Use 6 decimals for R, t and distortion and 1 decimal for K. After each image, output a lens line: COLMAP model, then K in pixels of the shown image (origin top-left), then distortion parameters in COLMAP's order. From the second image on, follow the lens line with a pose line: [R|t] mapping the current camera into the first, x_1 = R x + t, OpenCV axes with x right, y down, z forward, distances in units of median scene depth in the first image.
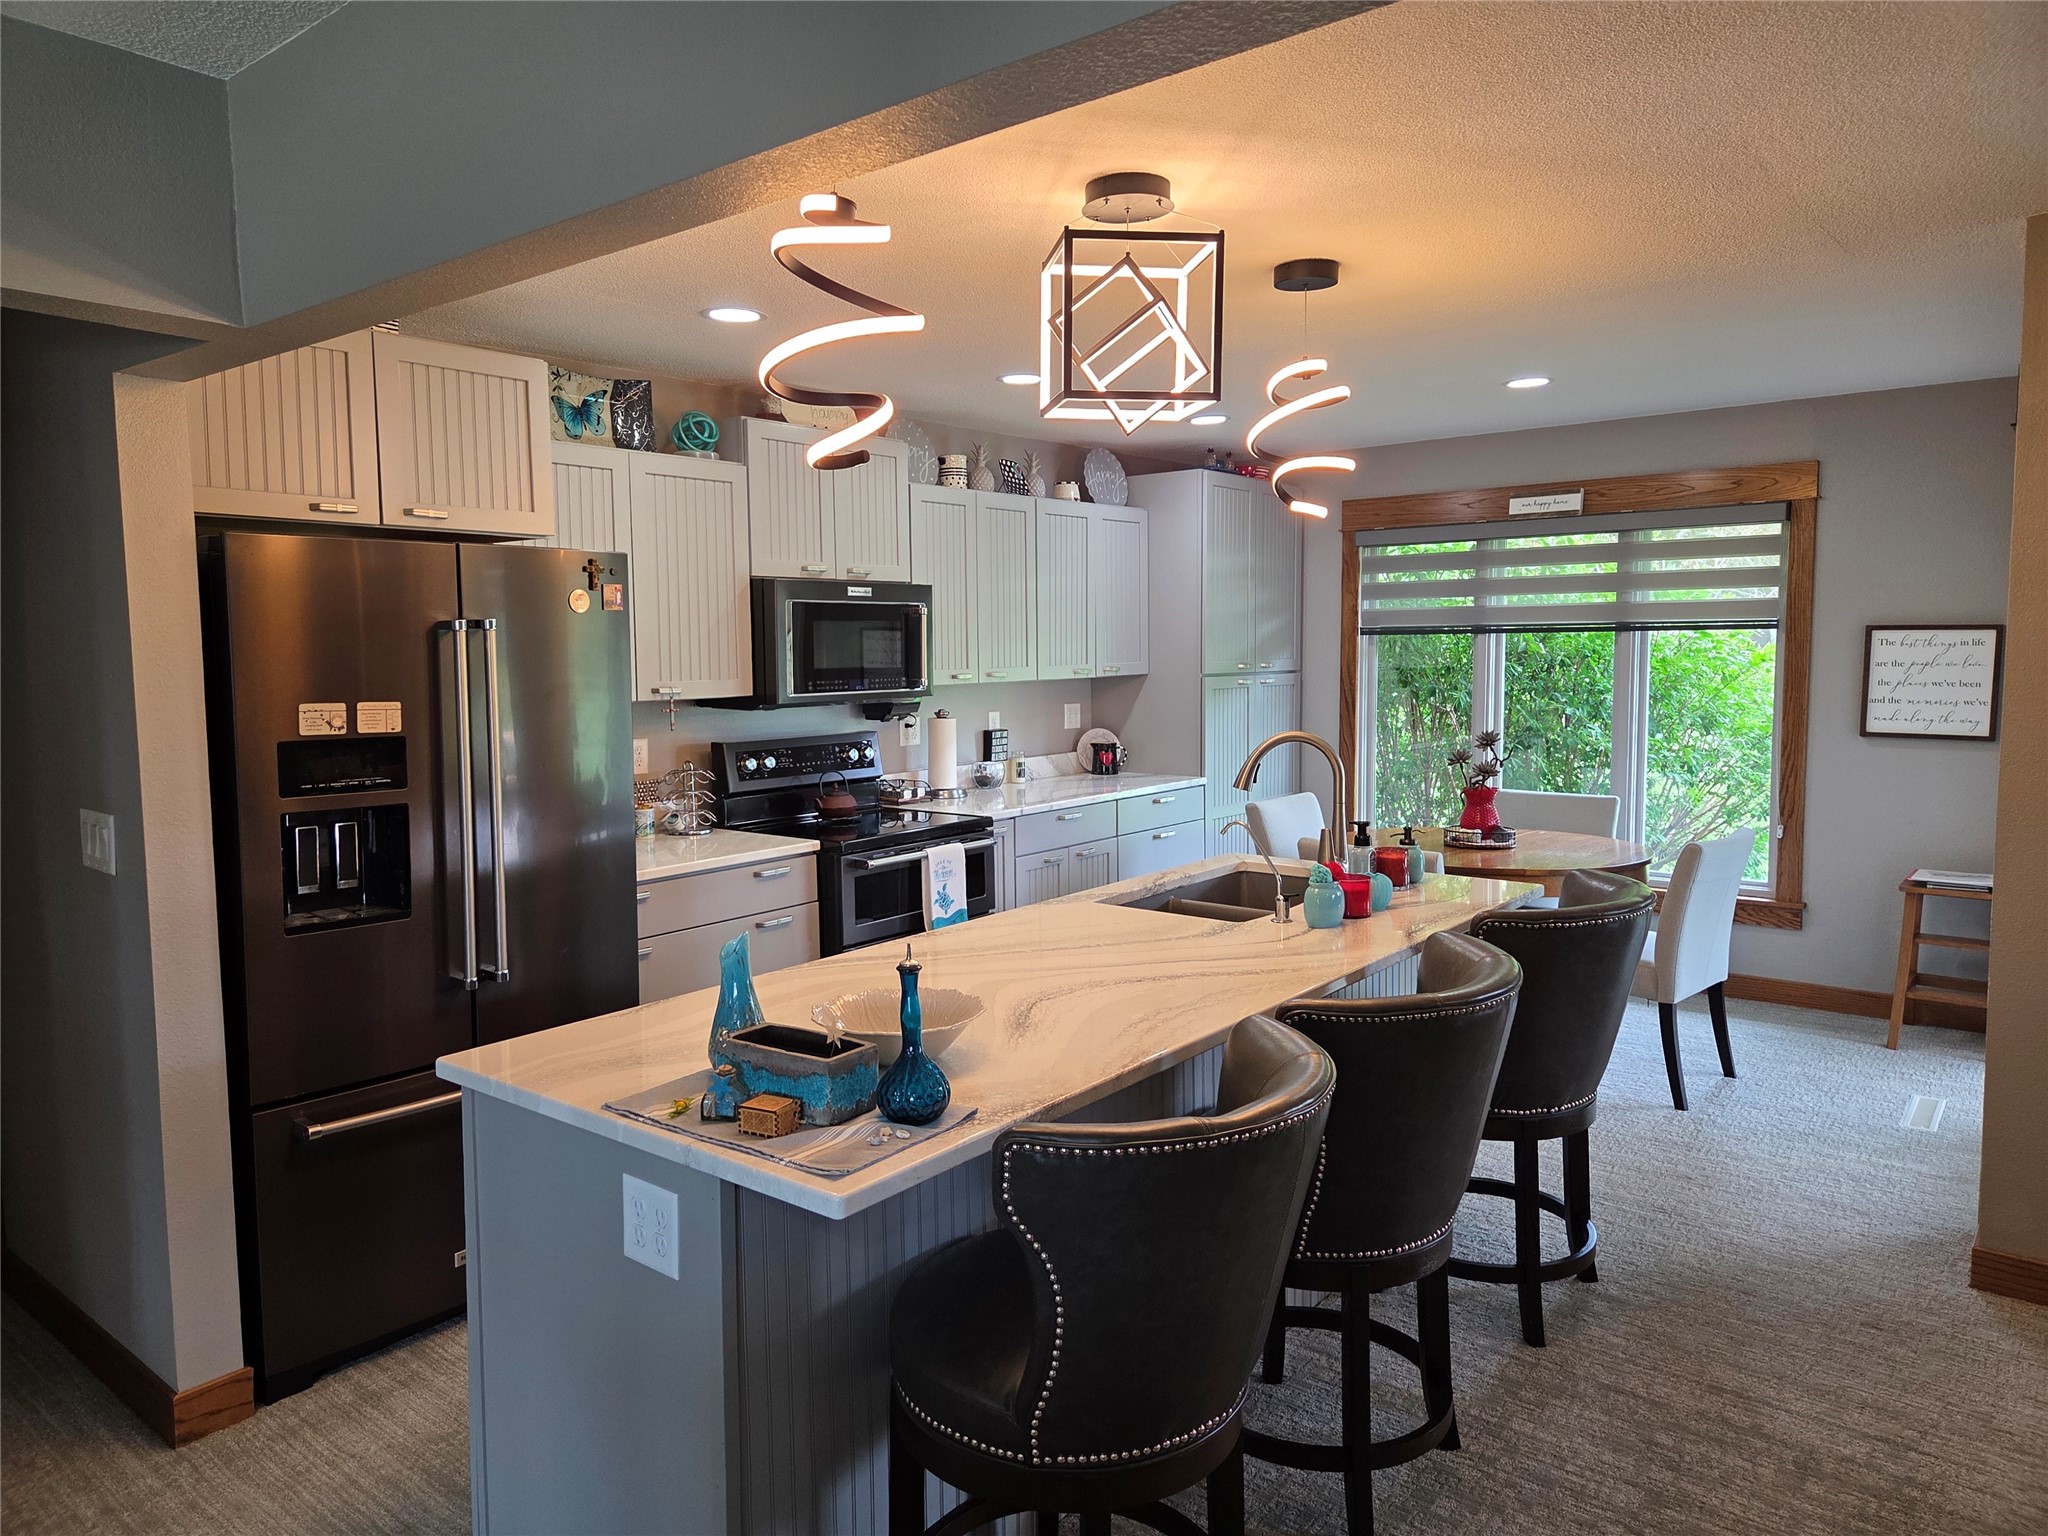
lens RADIAL K [[1376.4, 0, 1010.4], [0, 1376.4, 762.9], [0, 0, 1]] dist [0.051003, -0.021577]
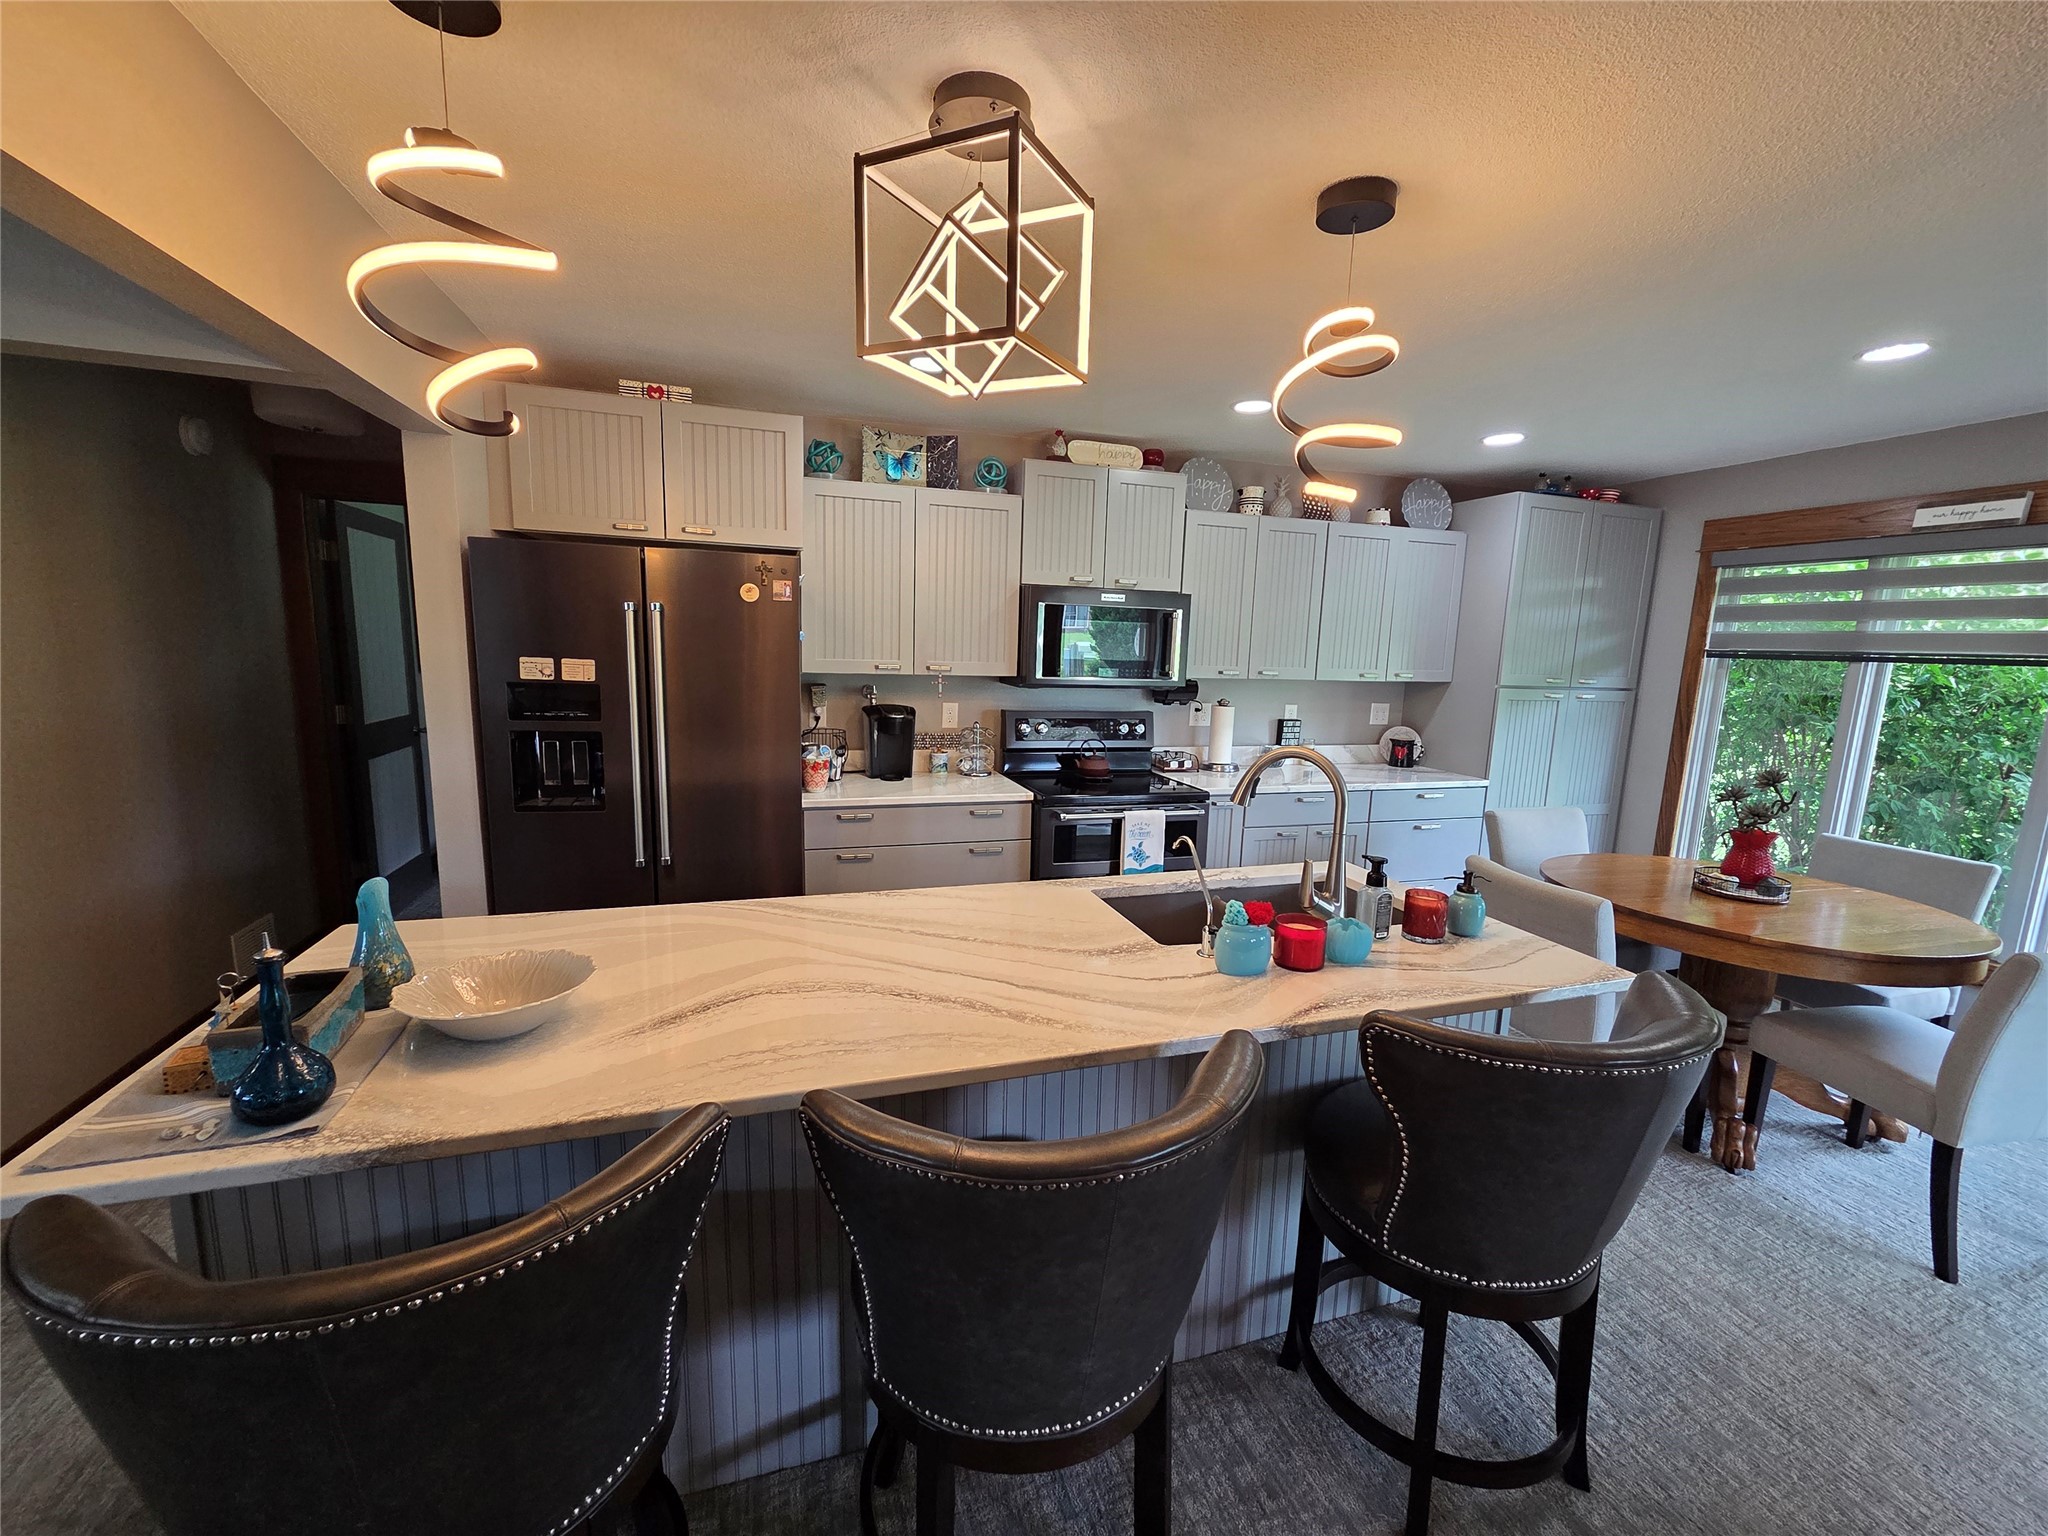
lens RADIAL K [[842.3, 0, 1030.8], [0, 842.3, 779.1], [0, 0, 1]] dist [-0.002758, 0.000109]
pose [[0.836823, 0.125526, -0.532889, 0.237050], [-0.088831, 0.991594, 0.094082, -0.025460], [0.540219, -0.031393, 0.840939, 0.297092]]
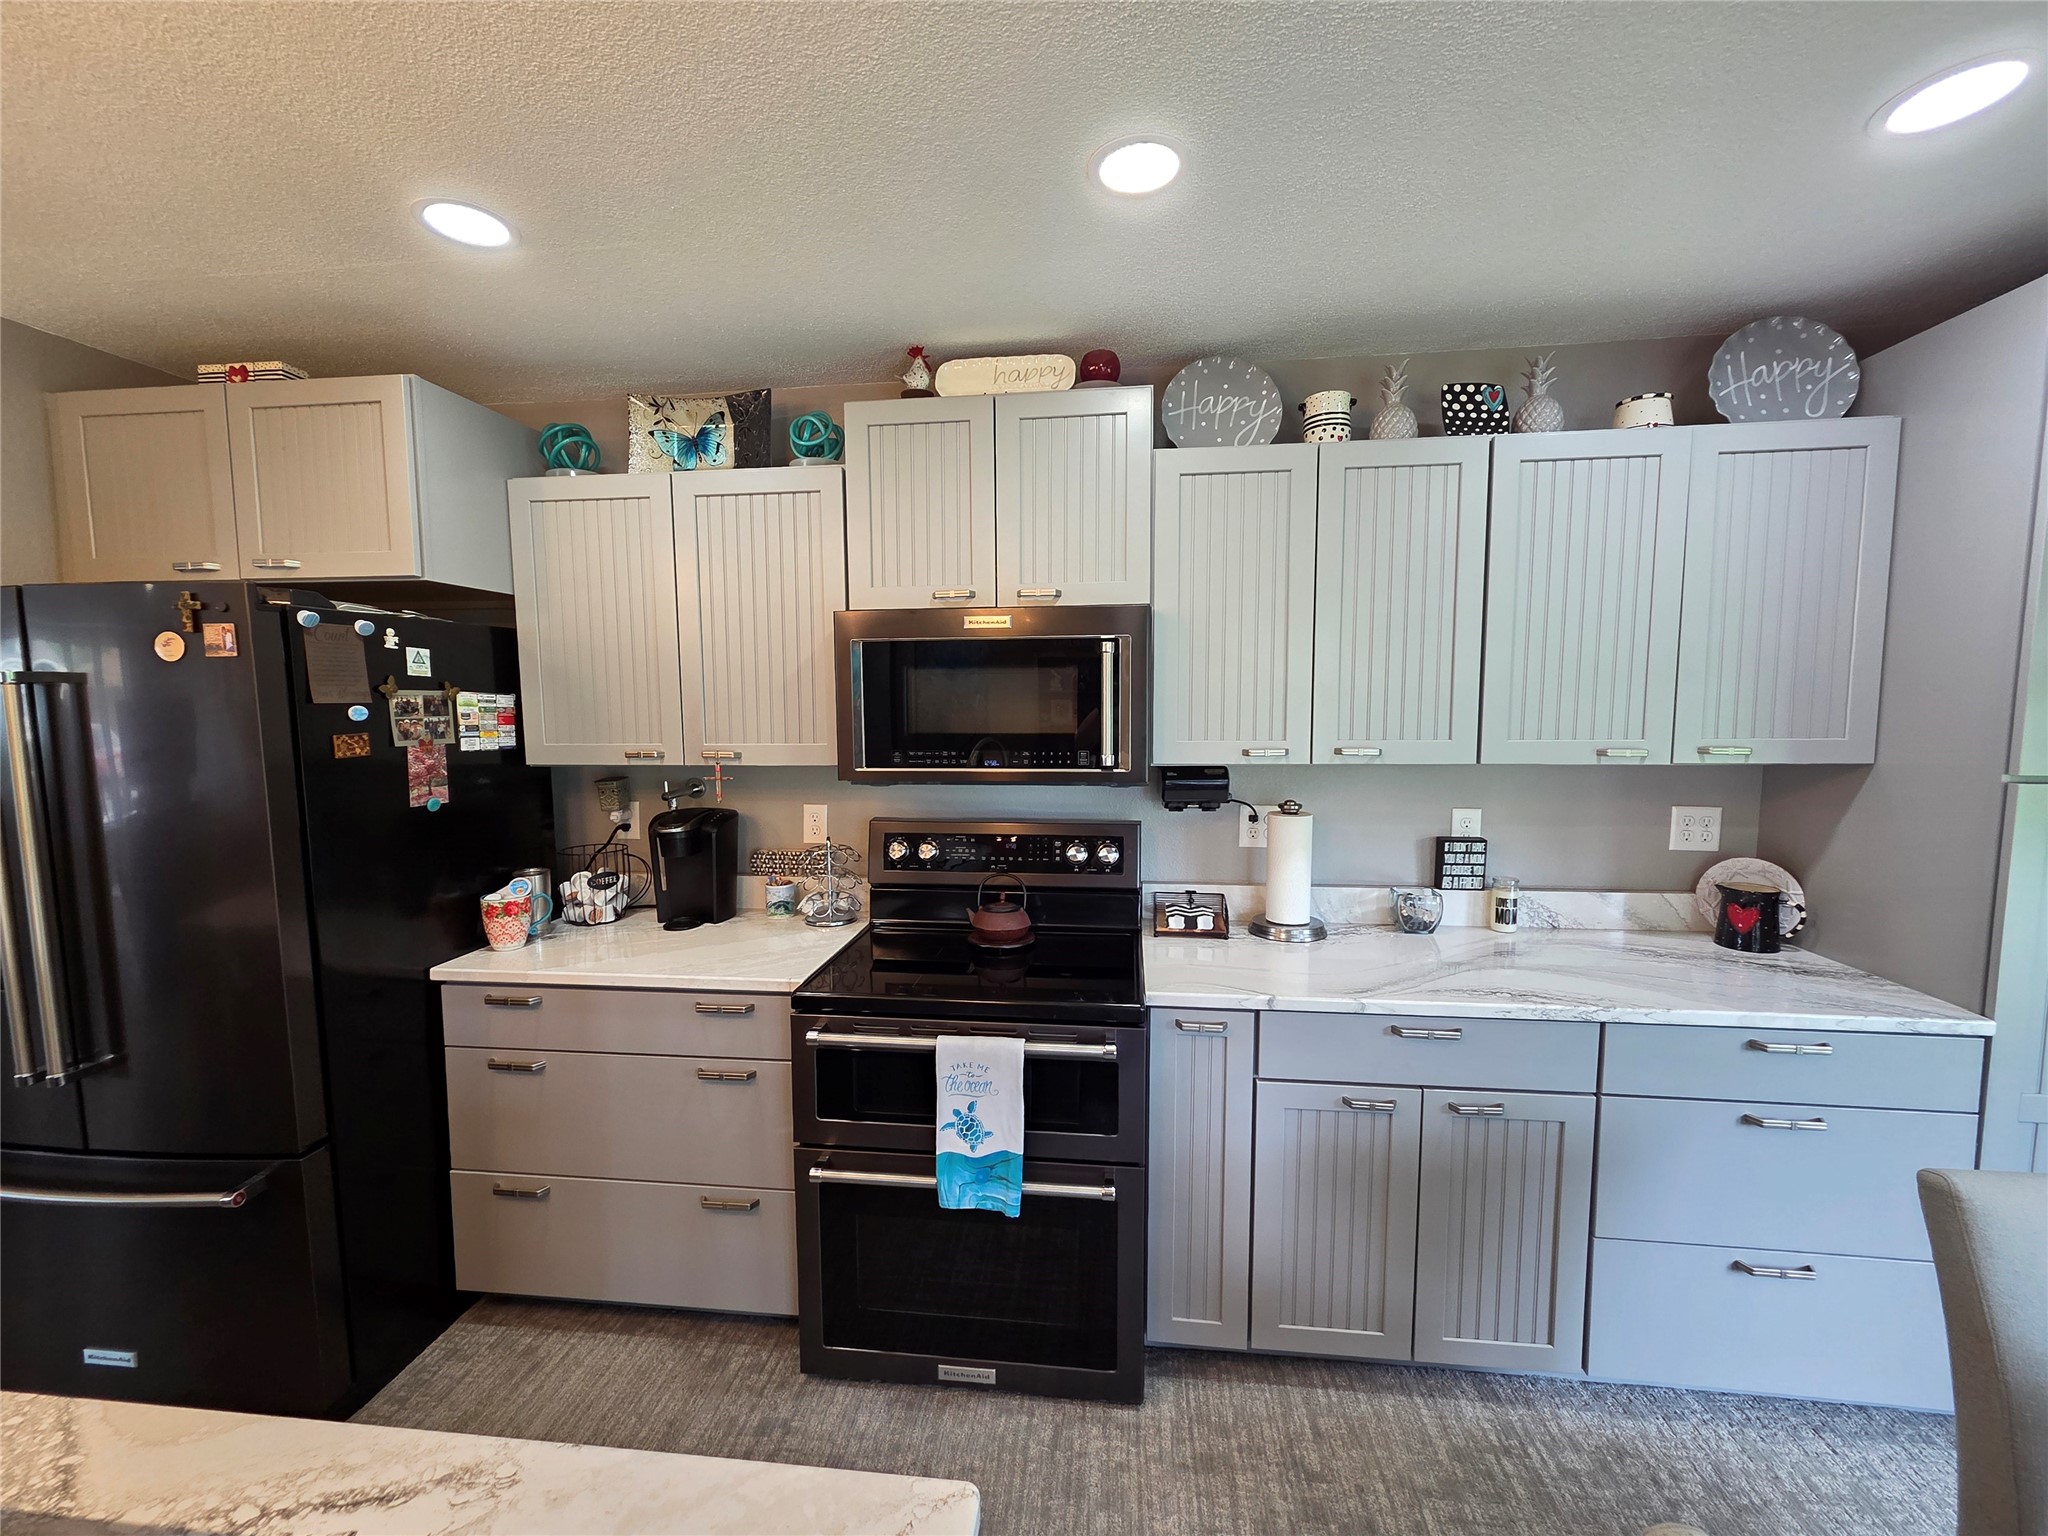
lens RADIAL K [[842.3, 0, 1023.8], [0, 842.3, 778.4], [0, 0, 1]] dist [-0.002758, 0.000109]
pose [[0.529889, 0.084600, -0.843836, 0.238700], [-0.074994, 0.995788, 0.052742, -0.066459], [0.844744, 0.035335, 0.534002, 0.747190]]
